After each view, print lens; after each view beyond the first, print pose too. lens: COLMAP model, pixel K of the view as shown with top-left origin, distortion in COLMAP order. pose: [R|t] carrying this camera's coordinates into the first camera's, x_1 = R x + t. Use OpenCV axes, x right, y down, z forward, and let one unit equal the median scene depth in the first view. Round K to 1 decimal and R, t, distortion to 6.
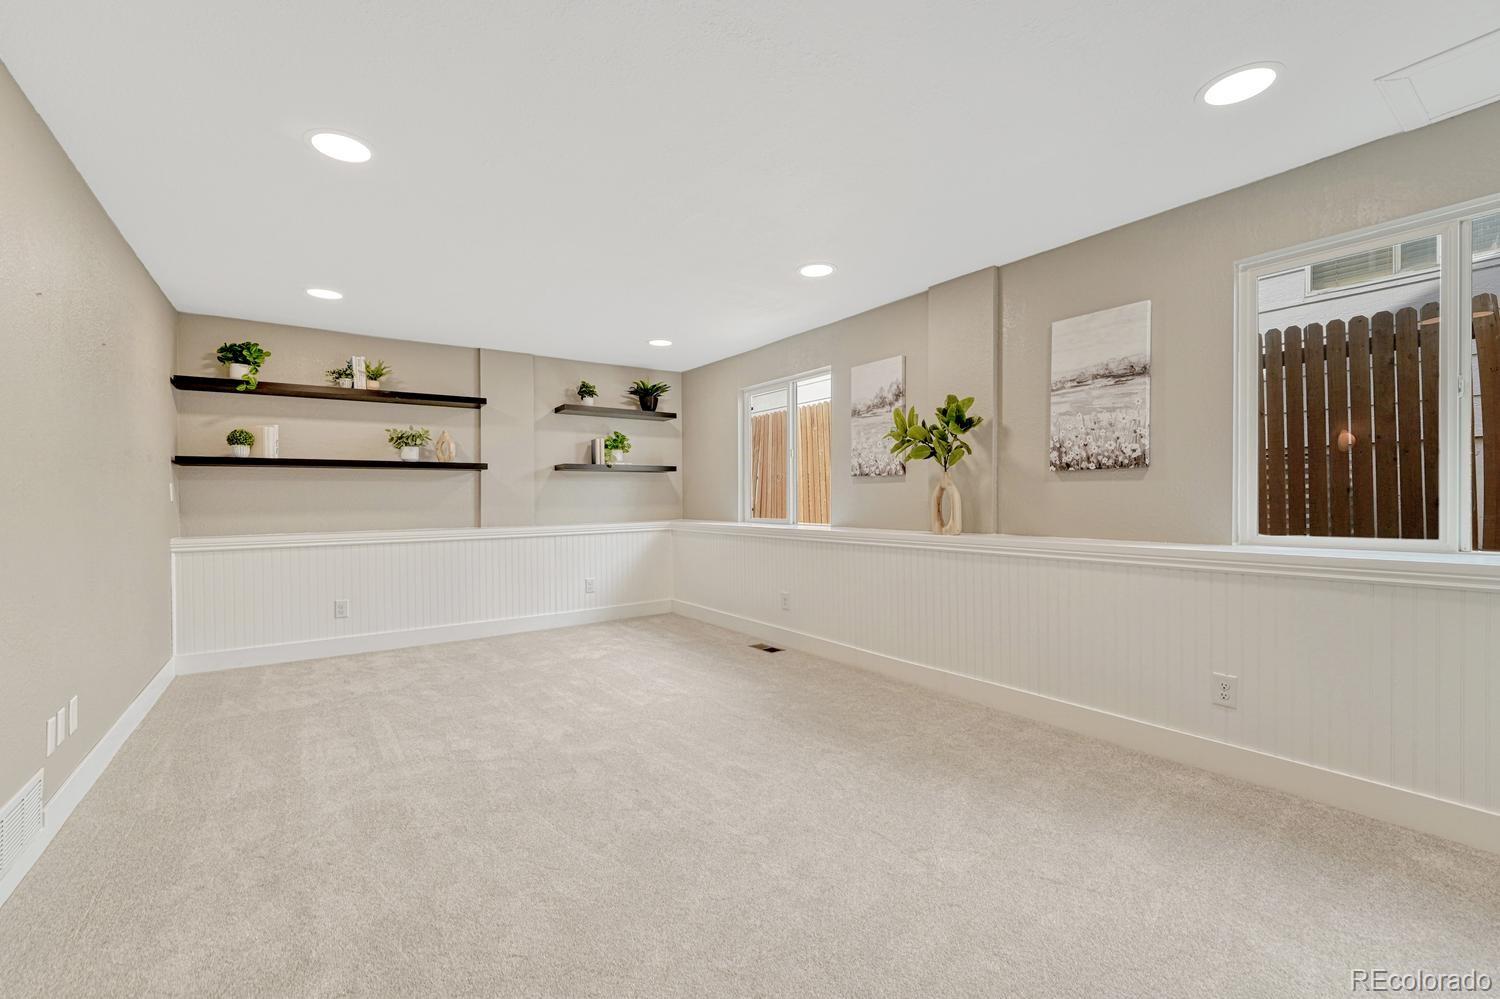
lens RADIAL K [[624.9, 0, 745.6], [0, 624.9, 501.9], [0, 0, 1]] dist [-0.012495, 0.001657]
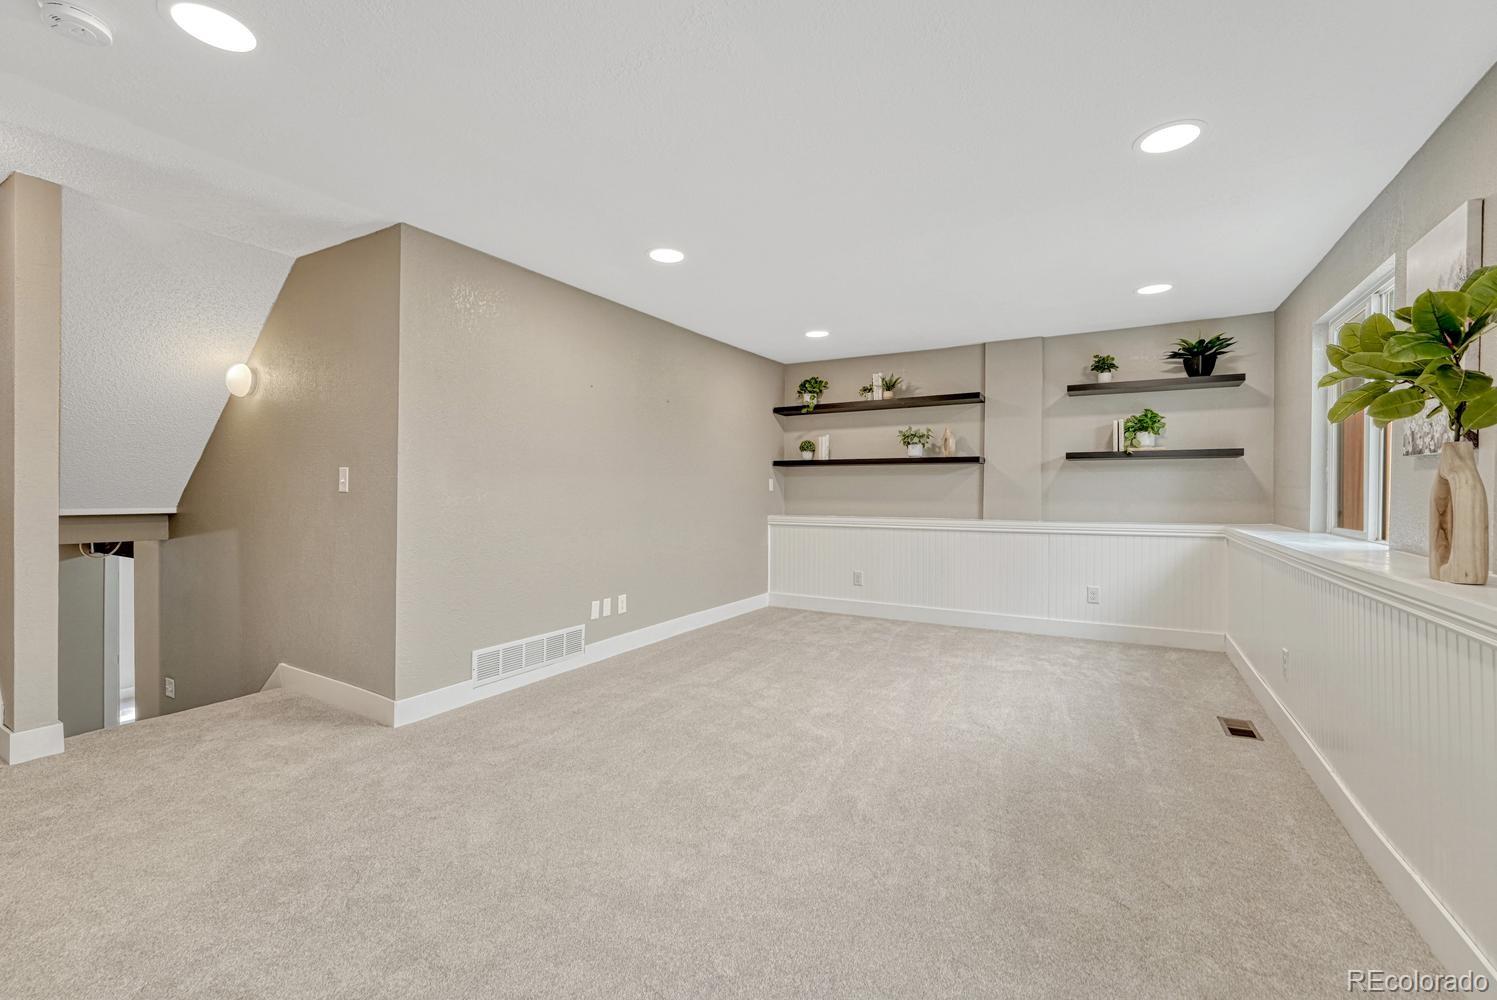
lens RADIAL K [[623.6, 0, 750.3], [0, 623.6, 492.6], [0, 0, 1]] dist [-0.012495, 0.001657]
pose [[0.425914, 0.012289, -0.904680, 0.377779], [-0.012602, 0.999891, 0.007649, -0.006933], [0.904676, 0.008143, 0.426023, 0.260620]]
